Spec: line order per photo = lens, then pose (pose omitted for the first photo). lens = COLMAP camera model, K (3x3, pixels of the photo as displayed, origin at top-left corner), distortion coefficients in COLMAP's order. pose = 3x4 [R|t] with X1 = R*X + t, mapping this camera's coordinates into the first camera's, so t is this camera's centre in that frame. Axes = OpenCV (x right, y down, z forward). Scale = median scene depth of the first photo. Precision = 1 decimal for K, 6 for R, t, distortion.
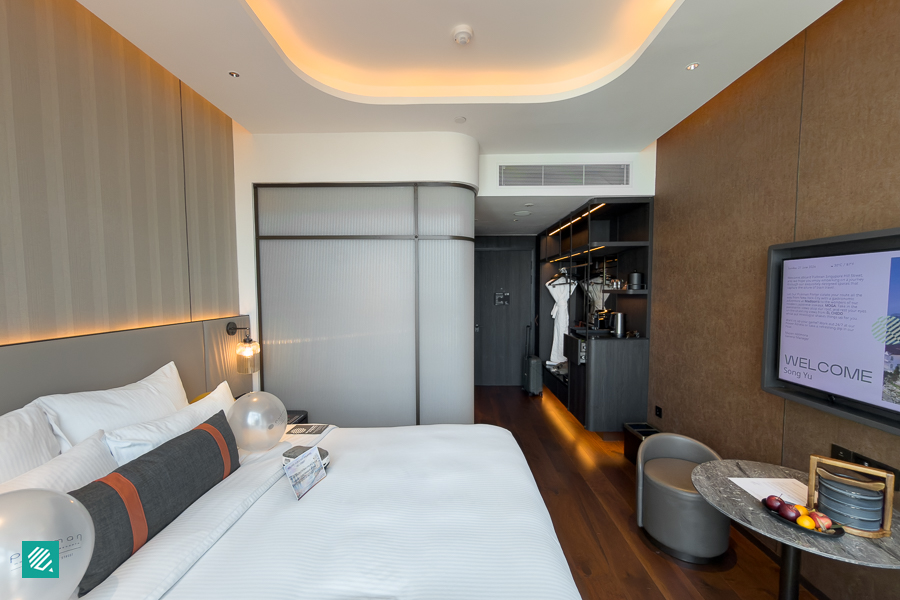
lens RADIAL K [[354.4, 0, 447.8], [0, 354.4, 316.3], [0, 0, 1]] dist [0.000051, 0.000017]
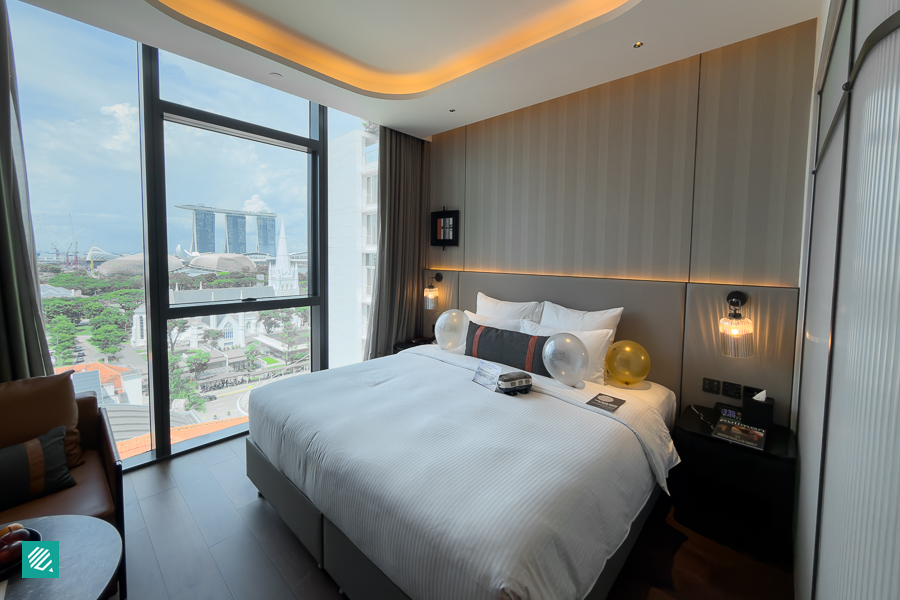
lens RADIAL K [[359.3, 0, 447.8], [0, 359.3, 276.1], [0, 0, 1]] dist [0.000545, 0.000003]
pose [[-0.671594, 0.034694, -0.740106, 0.462636], [-0.060658, 0.992975, 0.101591, -0.061482], [0.738432, 0.113121, -0.664772, 1.065422]]
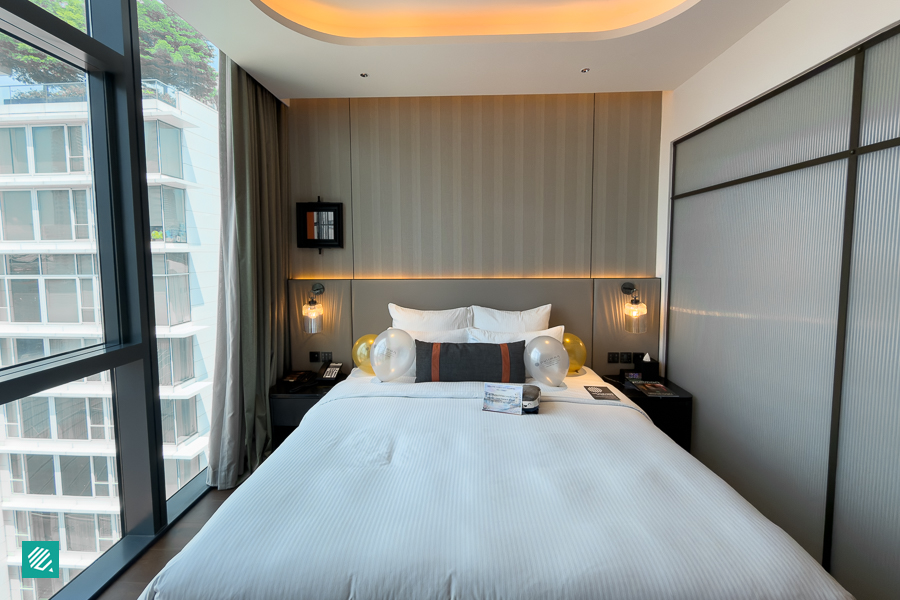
lens RADIAL K [[359.3, 0, 447.8], [0, 359.3, 276.1], [0, 0, 1]] dist [0.000545, 0.000003]
pose [[-0.021512, 0.066843, -0.997532, 0.509882], [-0.060241, 0.995863, 0.068030, -0.045687], [0.997952, 0.061555, -0.017396, 0.468232]]
